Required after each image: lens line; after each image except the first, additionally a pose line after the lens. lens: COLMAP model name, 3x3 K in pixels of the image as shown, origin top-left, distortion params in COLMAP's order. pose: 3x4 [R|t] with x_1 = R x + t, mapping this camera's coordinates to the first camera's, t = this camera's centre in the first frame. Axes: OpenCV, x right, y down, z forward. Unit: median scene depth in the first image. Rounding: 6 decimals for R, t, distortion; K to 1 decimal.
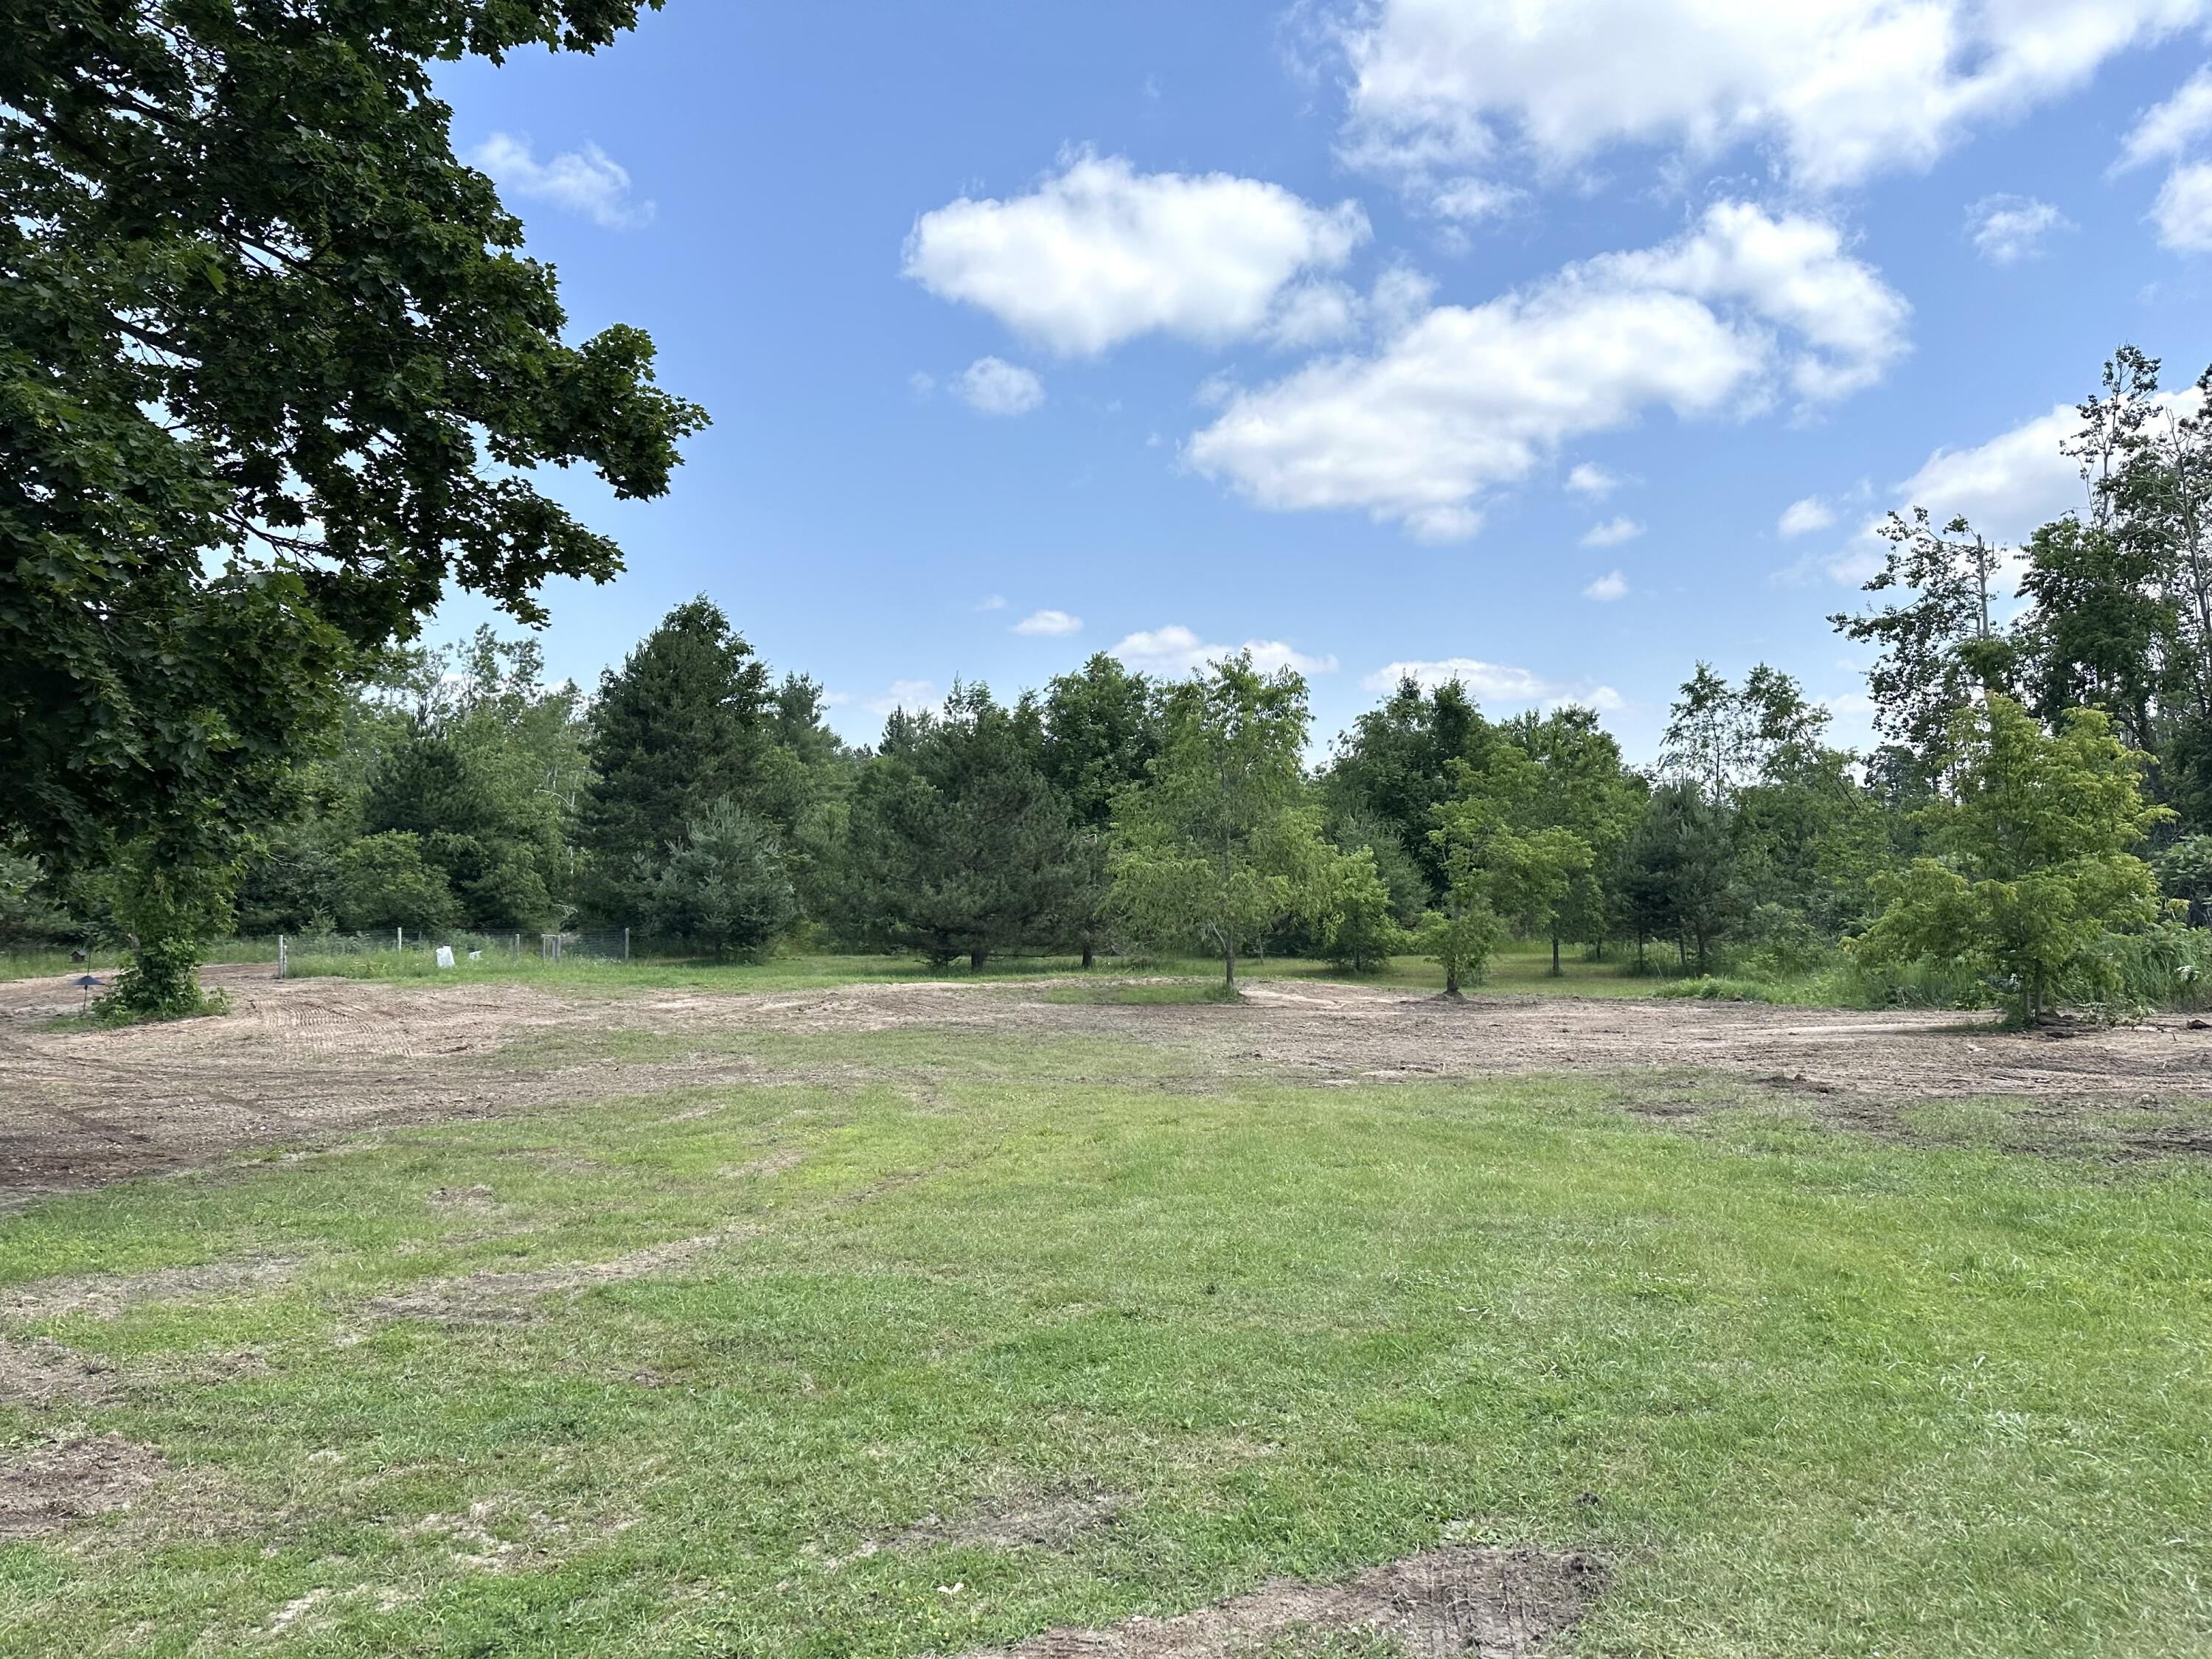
lens RADIAL K [[1530.6, 0, 1108.4], [0, 1530.6, 833.0], [0, 0, 1]] dist [0.019644, -0.036931]
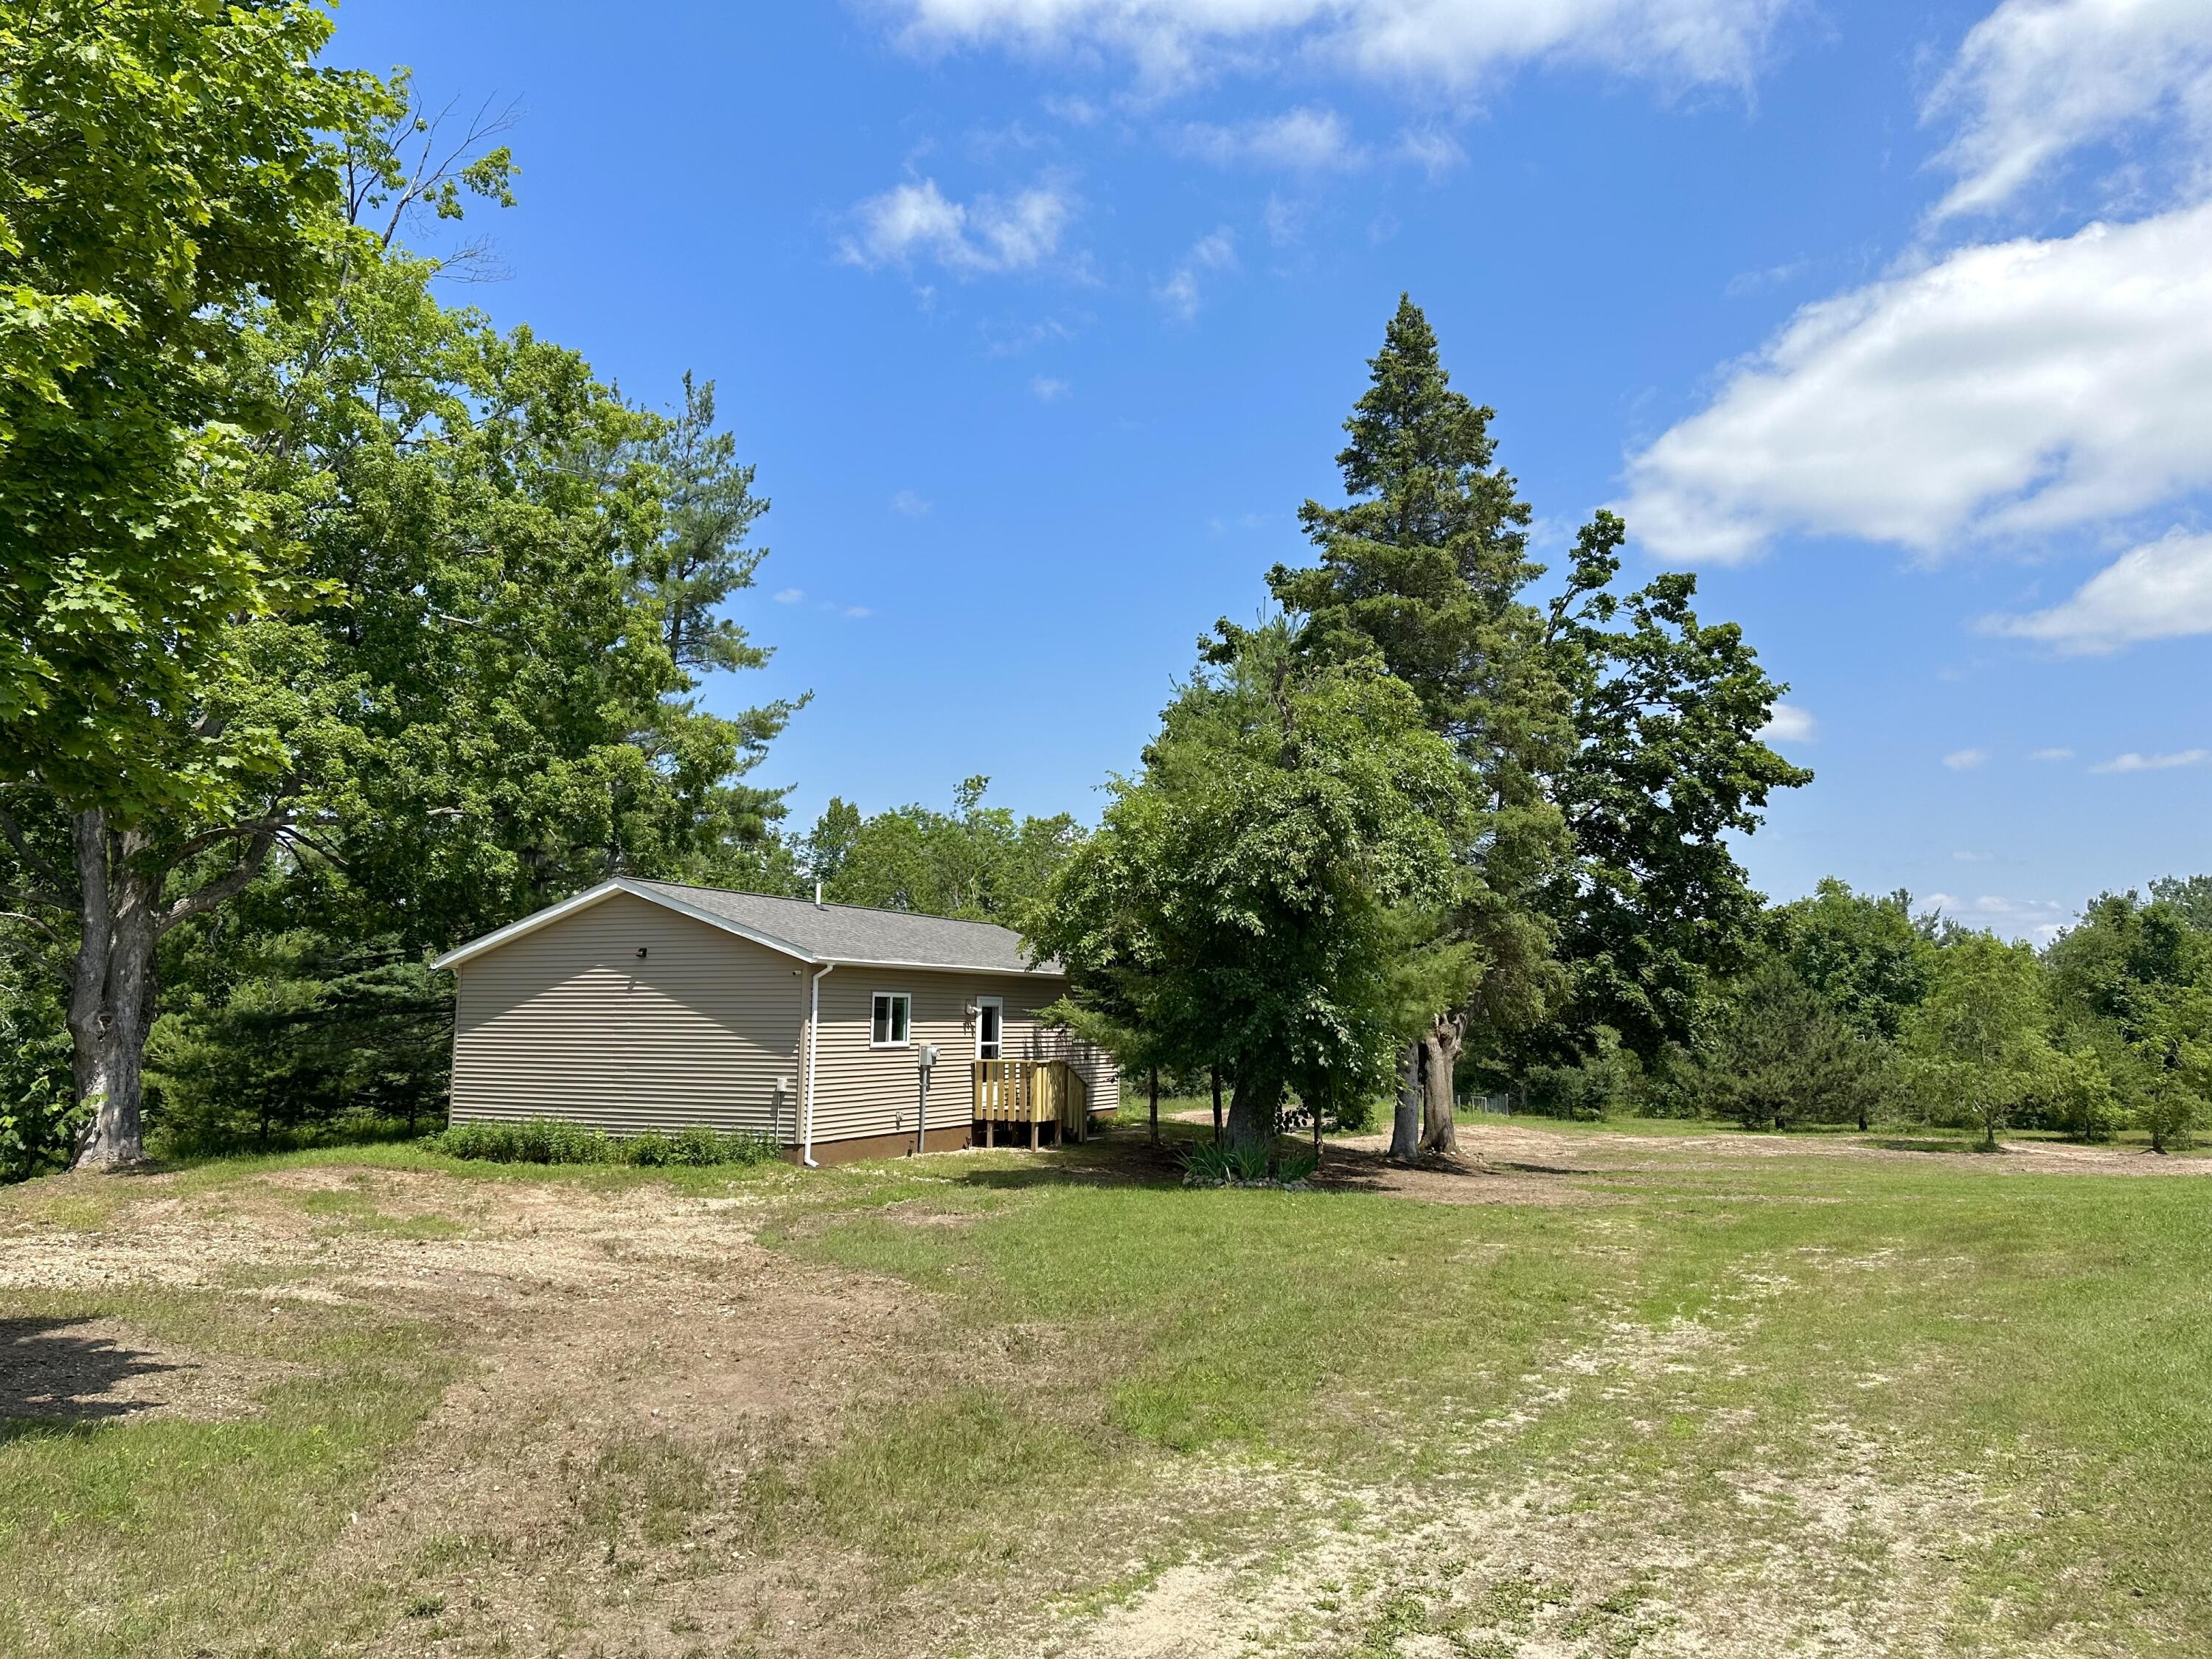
lens RADIAL K [[1530.6, 0, 1099.2], [0, 1530.6, 820.4], [0, 0, 1]] dist [0.019644, -0.036931]
pose [[0.917952, -0.044662, -0.394169, -0.095118], [-0.001456, 0.993256, -0.115933, -0.033777], [0.396689, 0.106995, 0.911696, -0.633067]]
